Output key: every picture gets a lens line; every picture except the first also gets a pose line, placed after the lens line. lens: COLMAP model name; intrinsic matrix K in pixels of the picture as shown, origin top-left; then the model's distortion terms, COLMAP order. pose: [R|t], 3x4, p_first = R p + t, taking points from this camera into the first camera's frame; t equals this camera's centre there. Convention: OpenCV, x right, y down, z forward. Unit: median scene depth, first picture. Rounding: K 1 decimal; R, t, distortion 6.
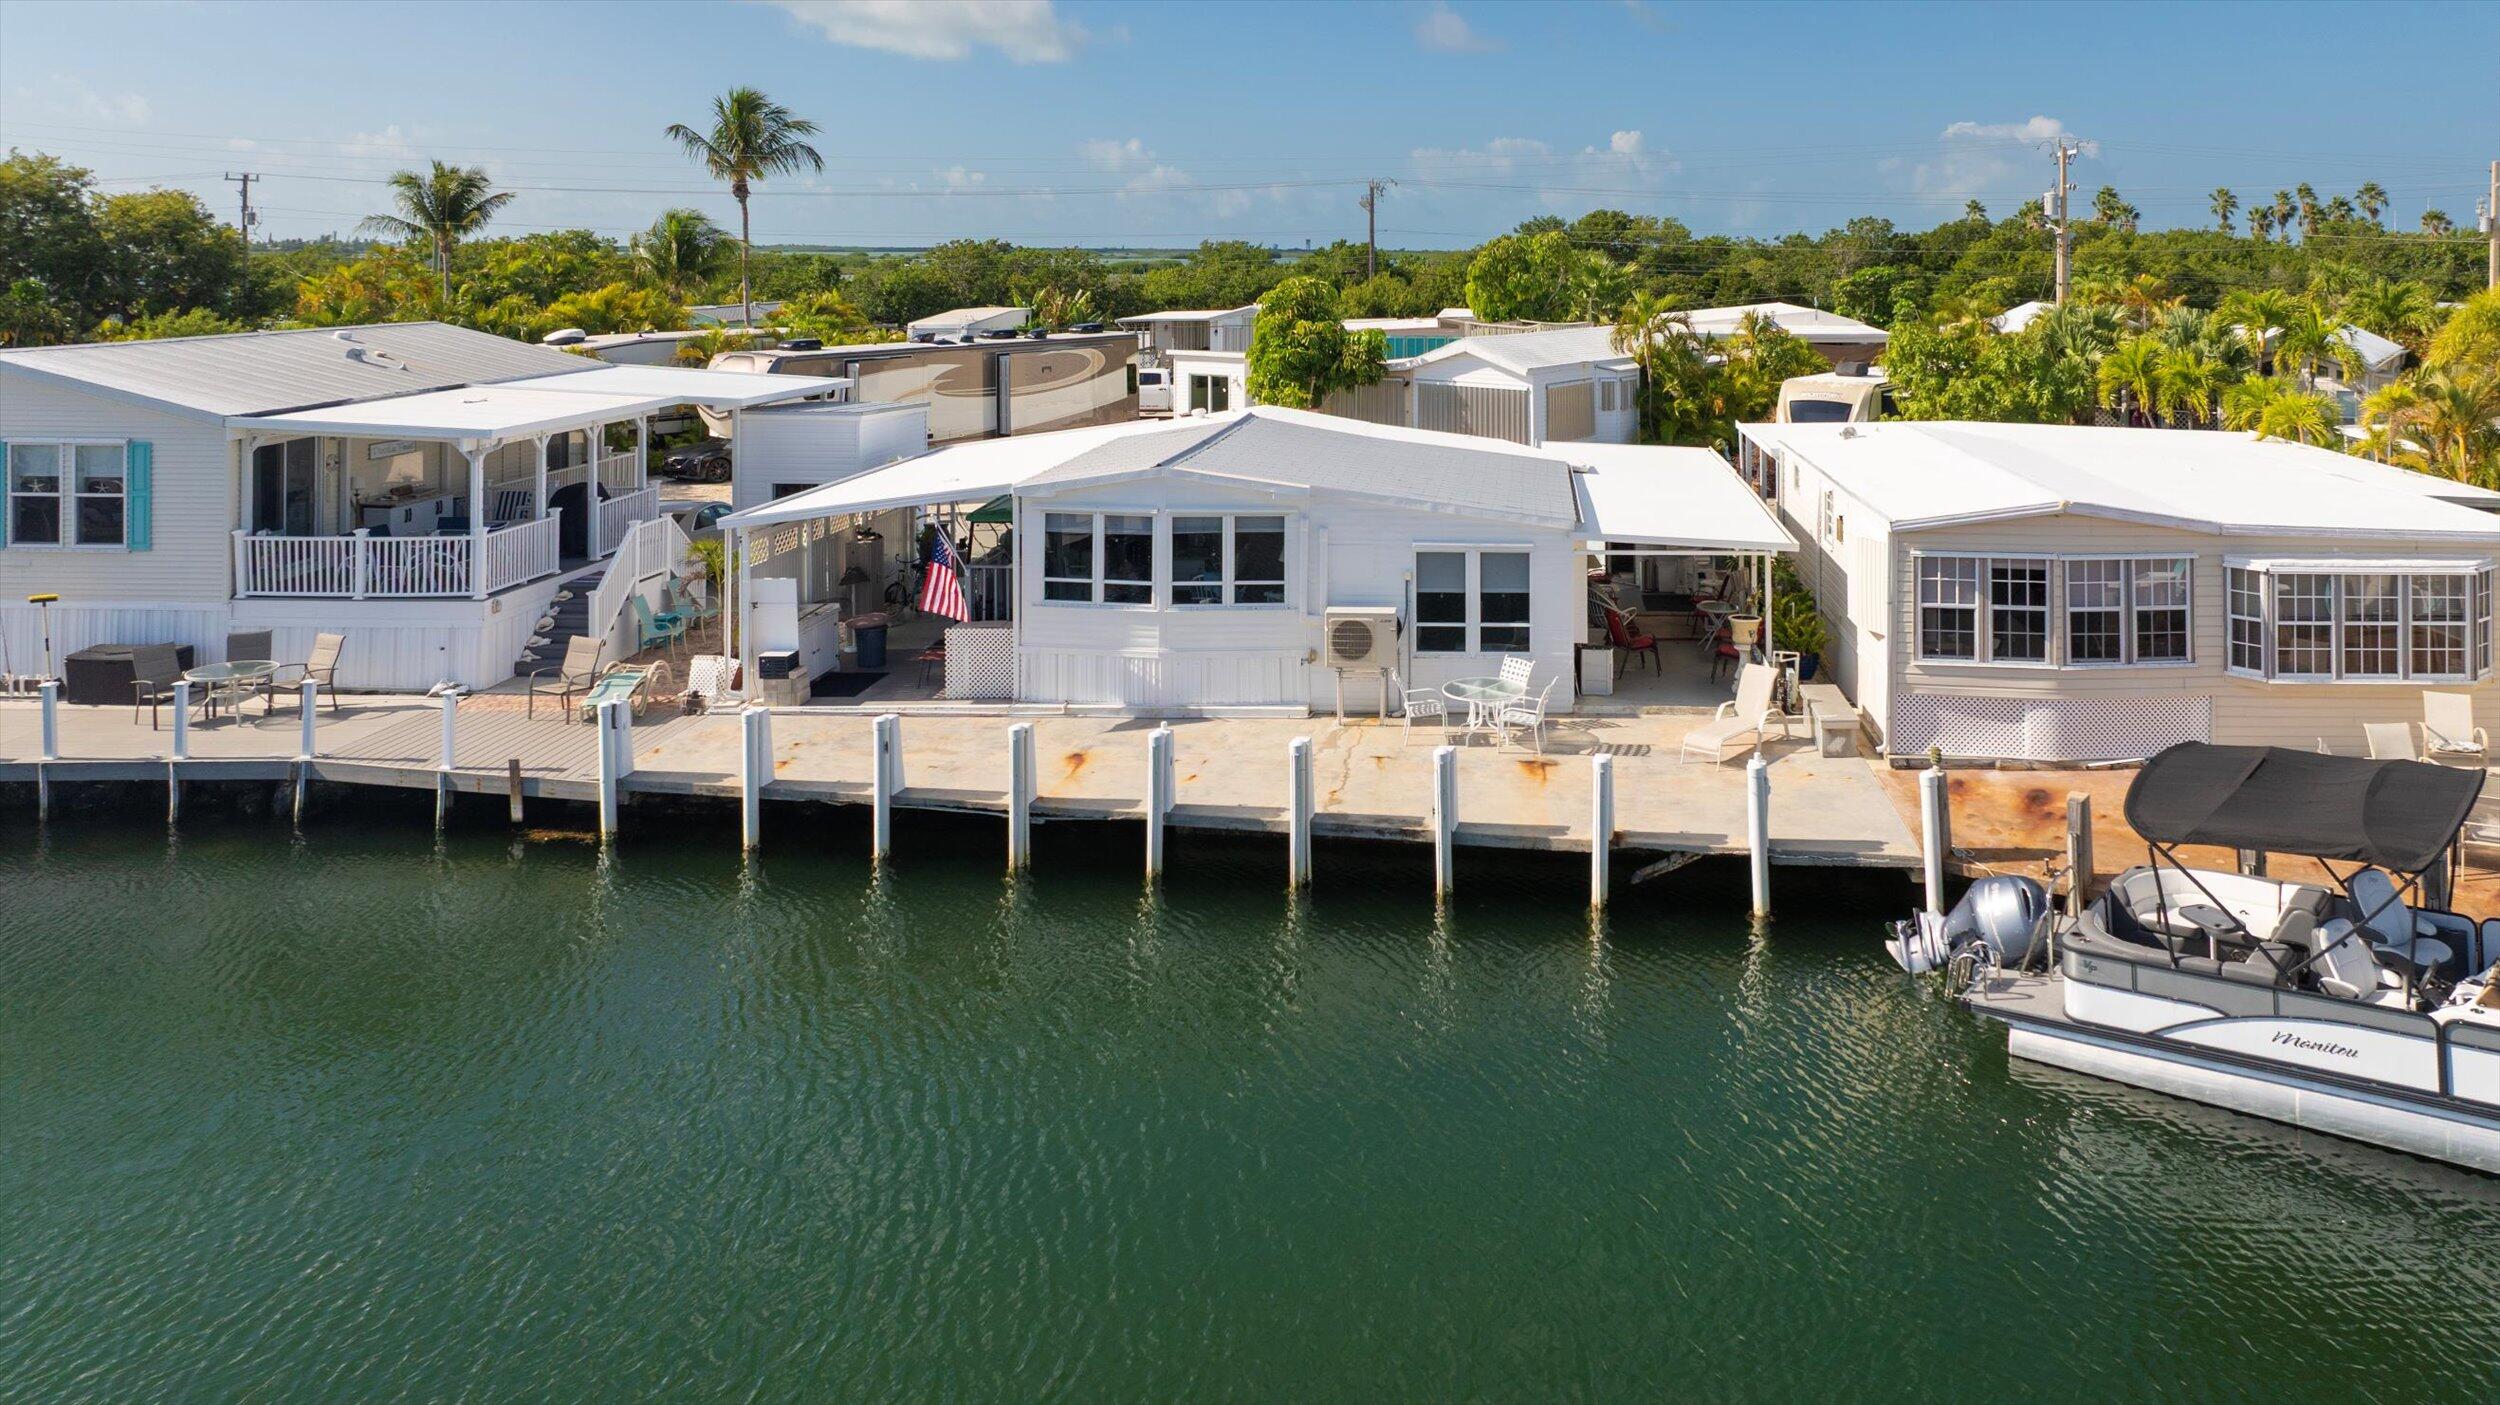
lens RADIAL K [[1843.8, 0, 1512.8], [0, 1843.8, 248.9], [0, 0, 1]] dist [-0.012788, -0.001524]
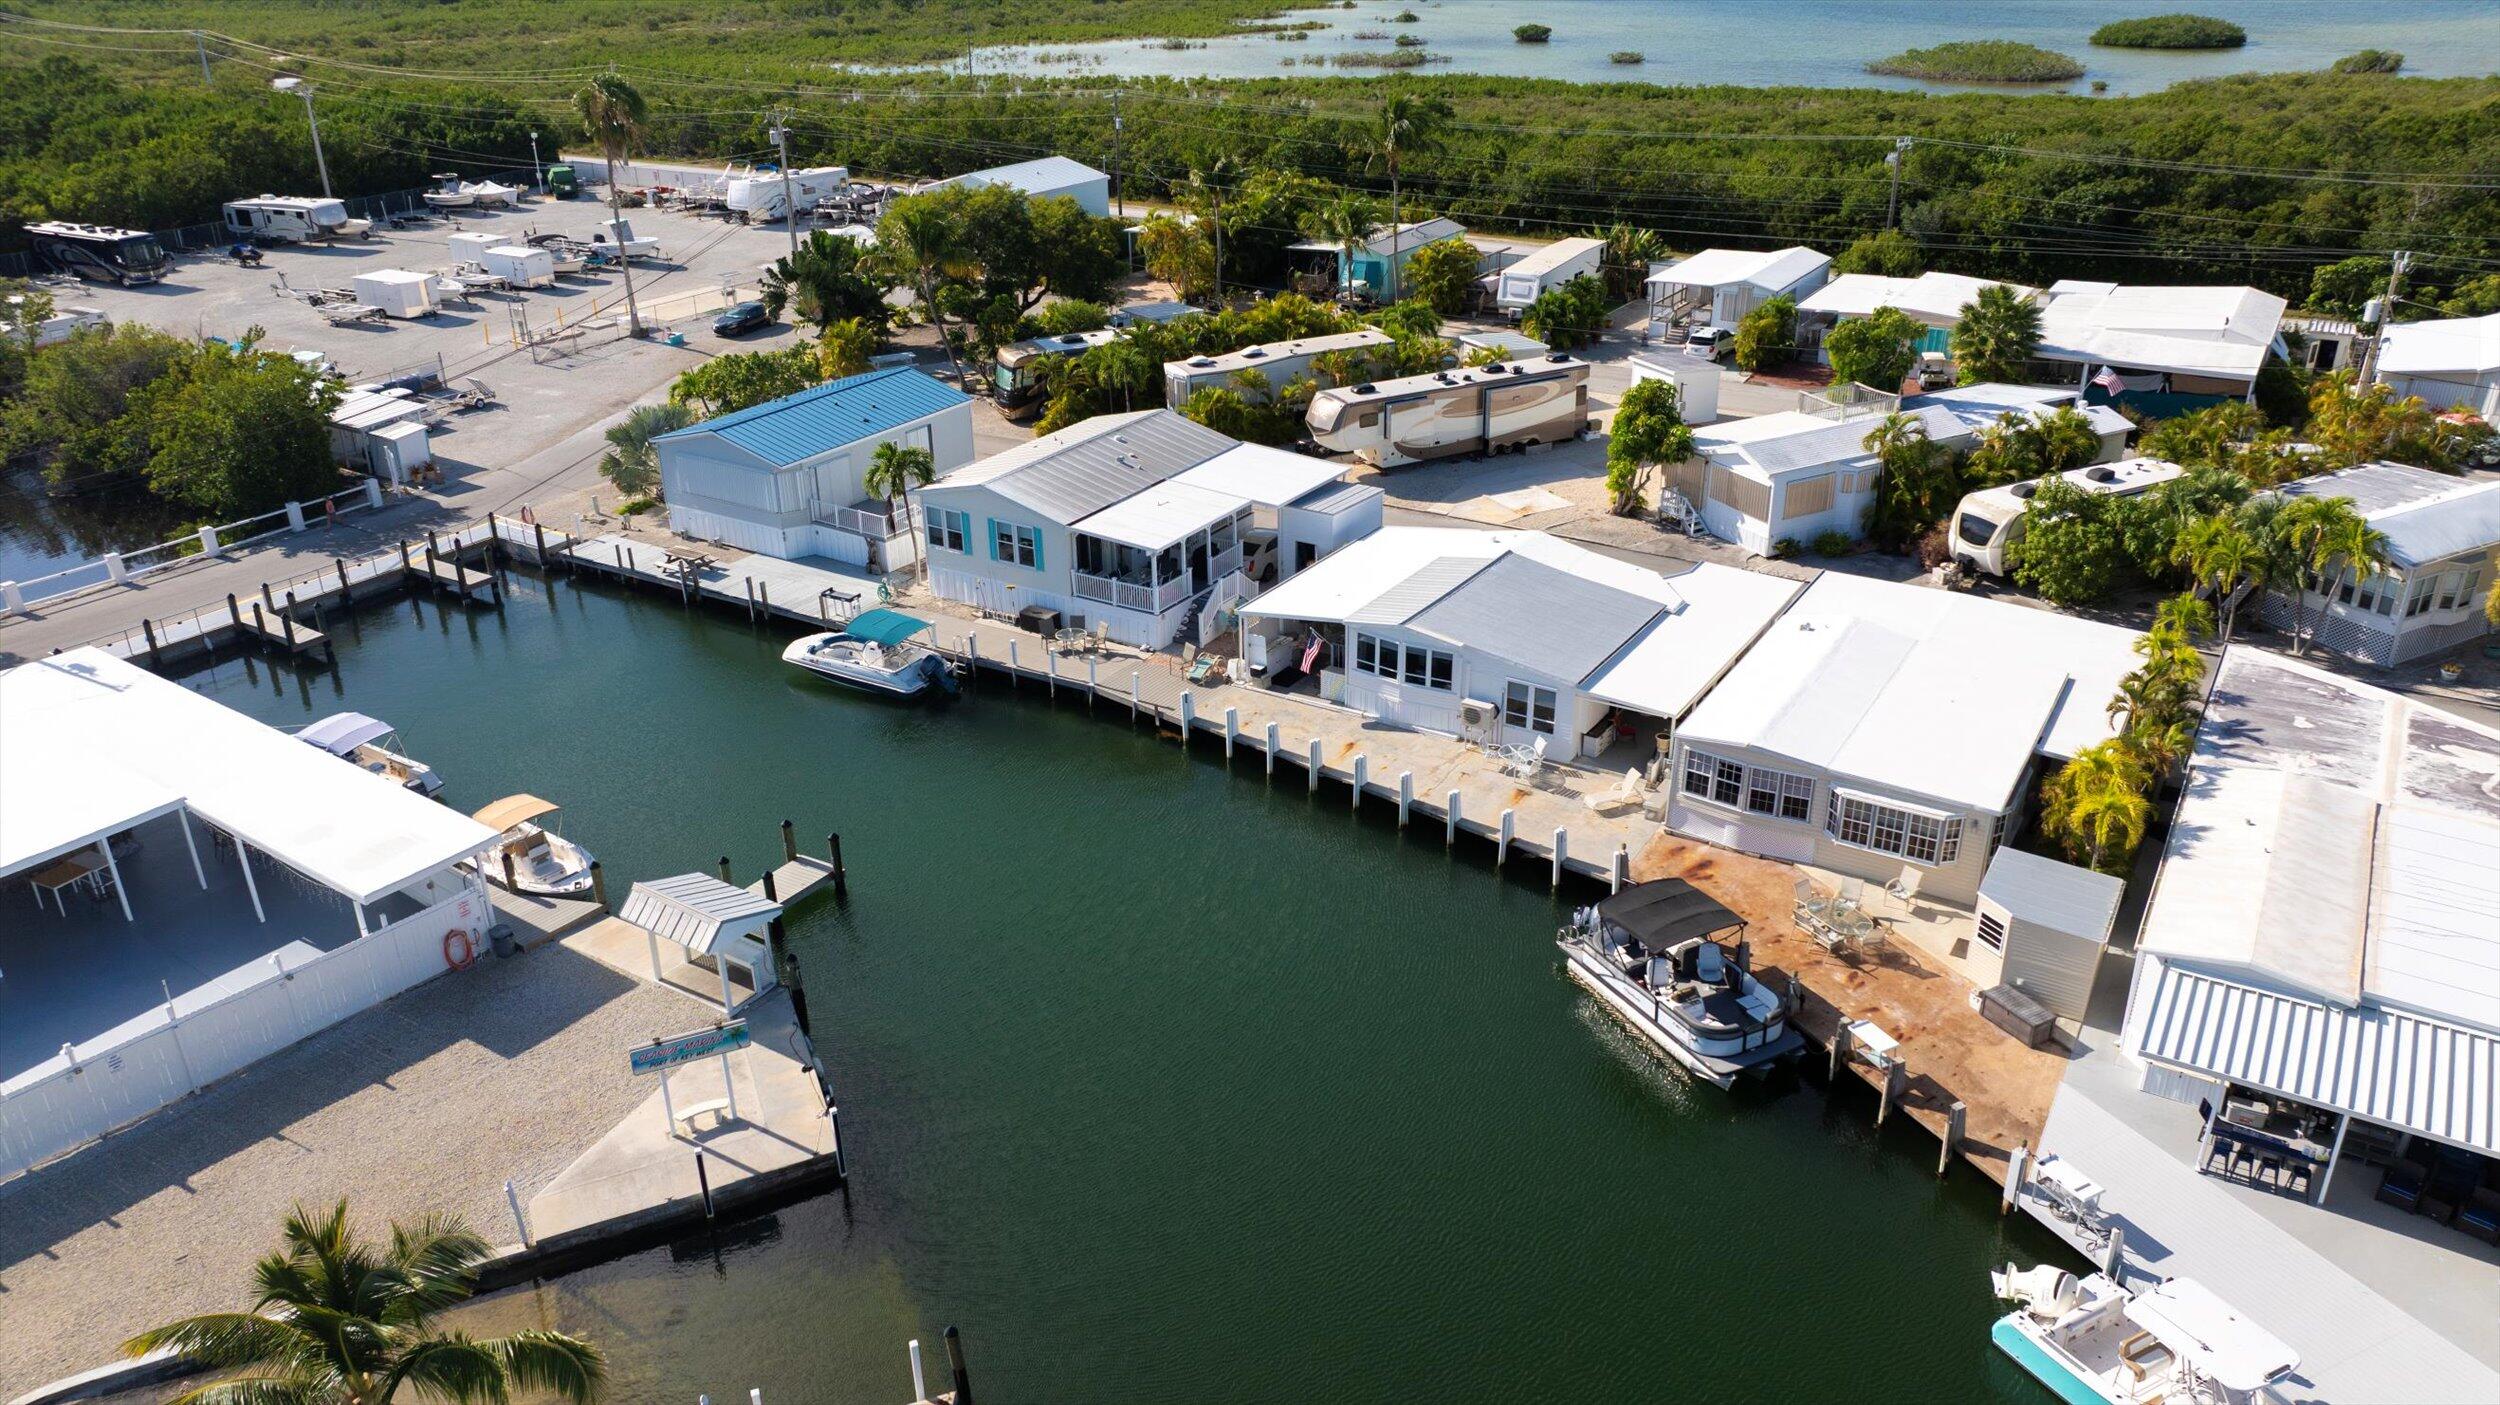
lens RADIAL K [[1740.7, 0, 1252.3], [0, 1740.7, 775.6], [0, 0, 1]] dist [0.004692, -0.003422]
pose [[0.847381, 0.225940, -0.480516, 0.716677], [0.021385, 0.889697, 0.456051, -0.691039], [0.530554, -0.396725, 0.749081, -0.751405]]
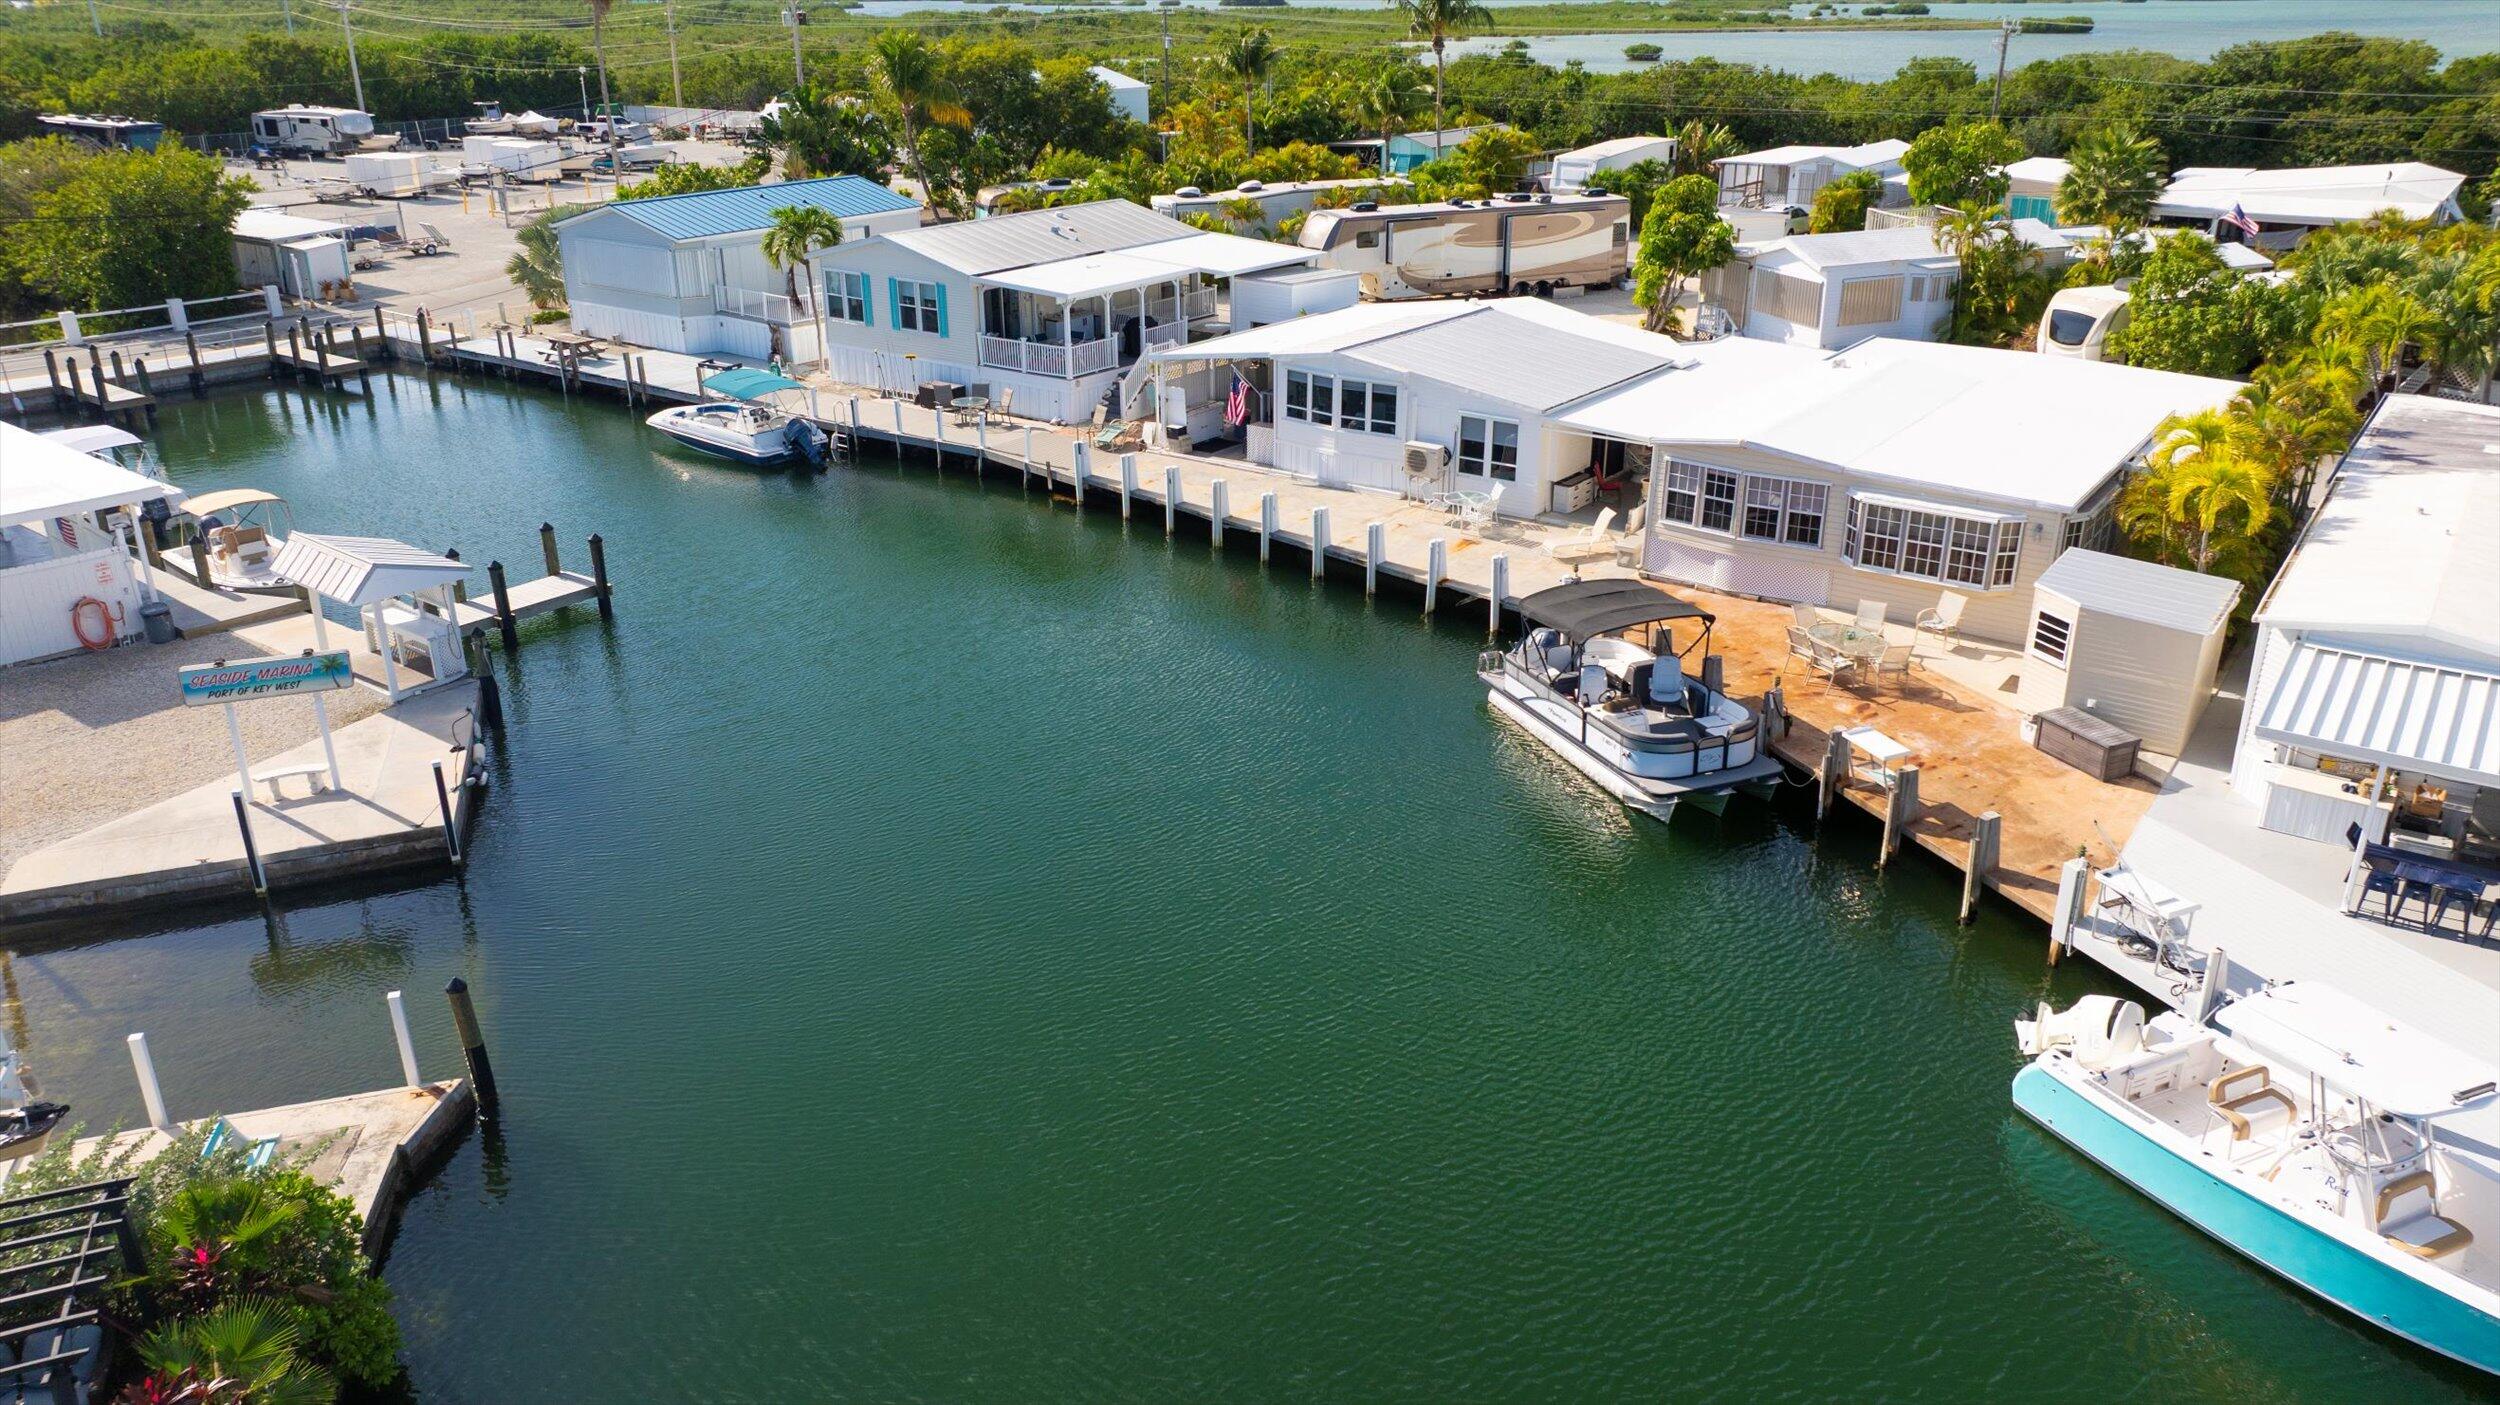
lens RADIAL K [[1762.0, 0, 1249.8], [0, 1762.0, 741.1], [0, 0, 1]] dist [-0.006981, 0.021699]
pose [[0.805994, 0.227936, -0.546277, 0.784046], [0.008571, 0.918294, 0.395807, -0.218961], [0.591861, -0.323700, 0.738186, -0.457965]]
